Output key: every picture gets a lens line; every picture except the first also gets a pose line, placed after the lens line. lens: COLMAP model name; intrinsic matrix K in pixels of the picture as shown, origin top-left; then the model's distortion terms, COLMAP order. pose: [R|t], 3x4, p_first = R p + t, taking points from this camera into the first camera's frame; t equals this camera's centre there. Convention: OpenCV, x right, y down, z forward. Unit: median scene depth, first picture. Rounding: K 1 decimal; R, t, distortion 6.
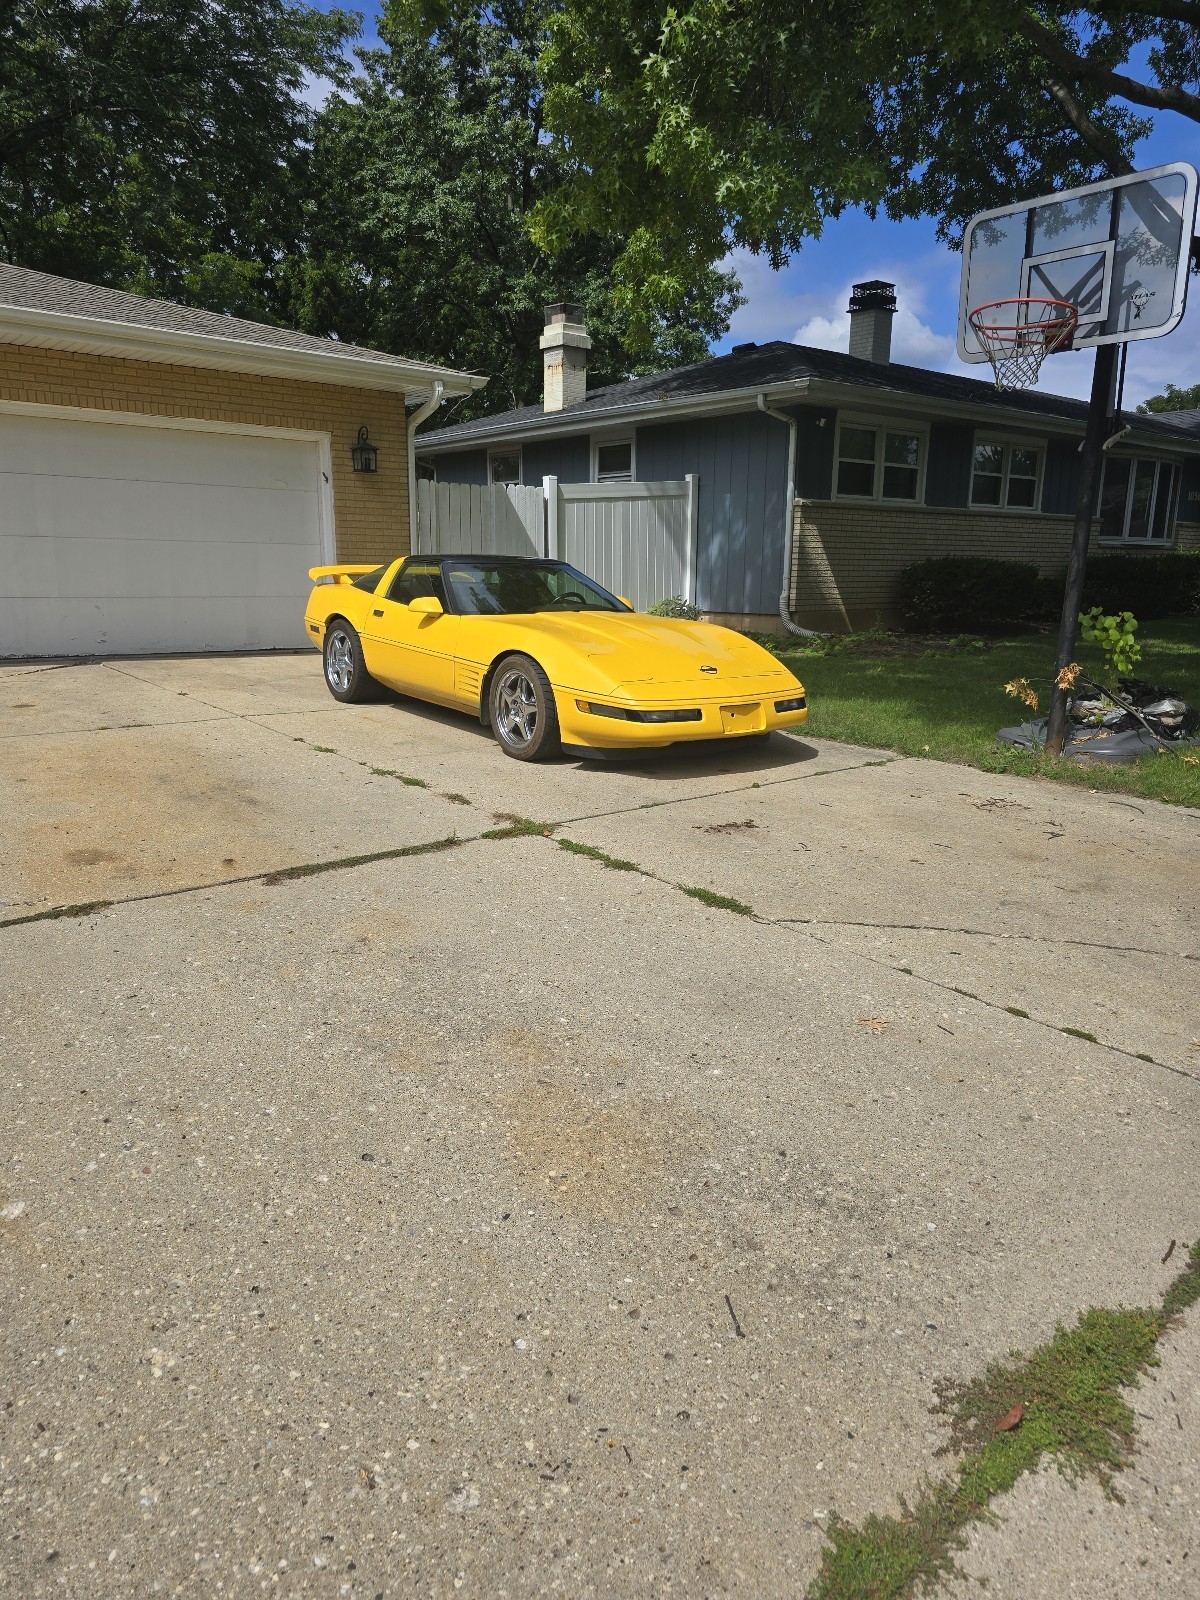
lens RADIAL K [[1098.1, 0, 593.2], [0, 1098.1, 812.1], [0, 0, 1]] dist [0.036263, -0.028380]
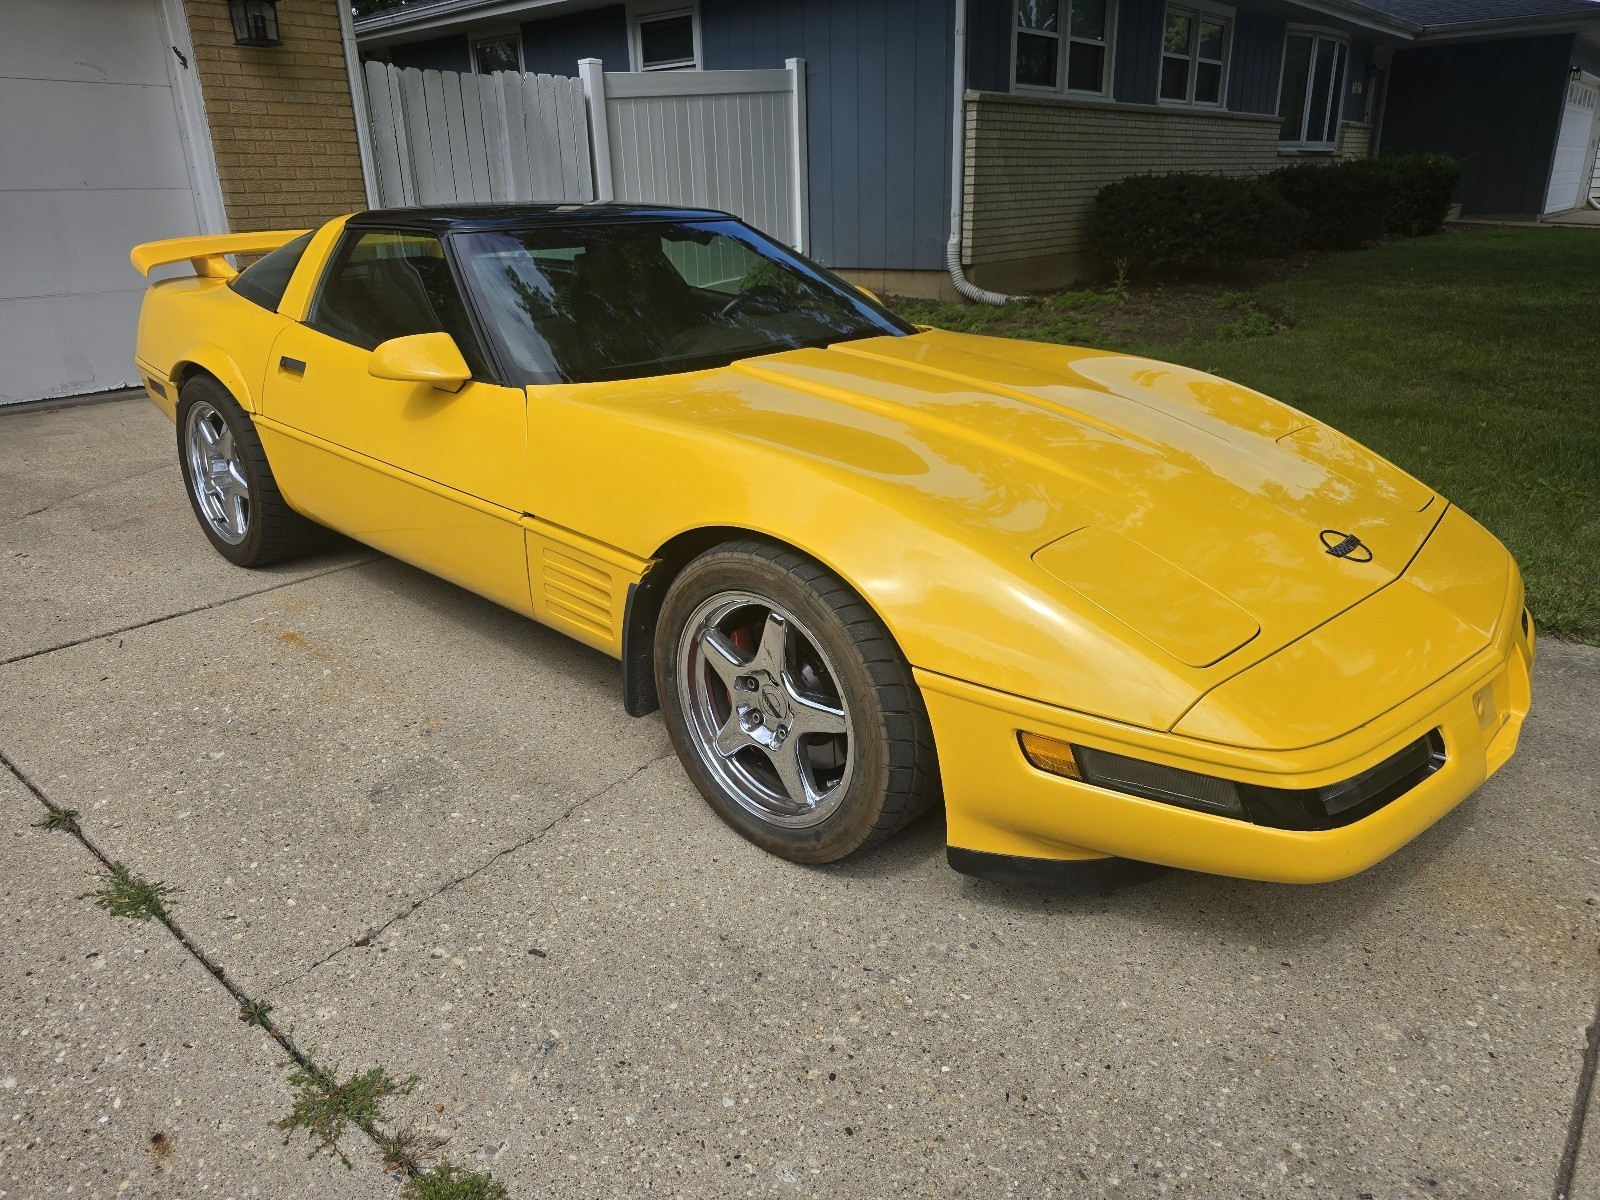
lens RADIAL K [[1098.1, 0, 805.4], [0, 1098.1, 590.1], [0, 0, 1]] dist [0.036263, -0.028380]
pose [[0.981358, -0.096793, 0.166032, -0.060207], [0.075411, 0.988565, 0.130586, -0.095389], [-0.176773, -0.115631, 0.977436, 0.389435]]
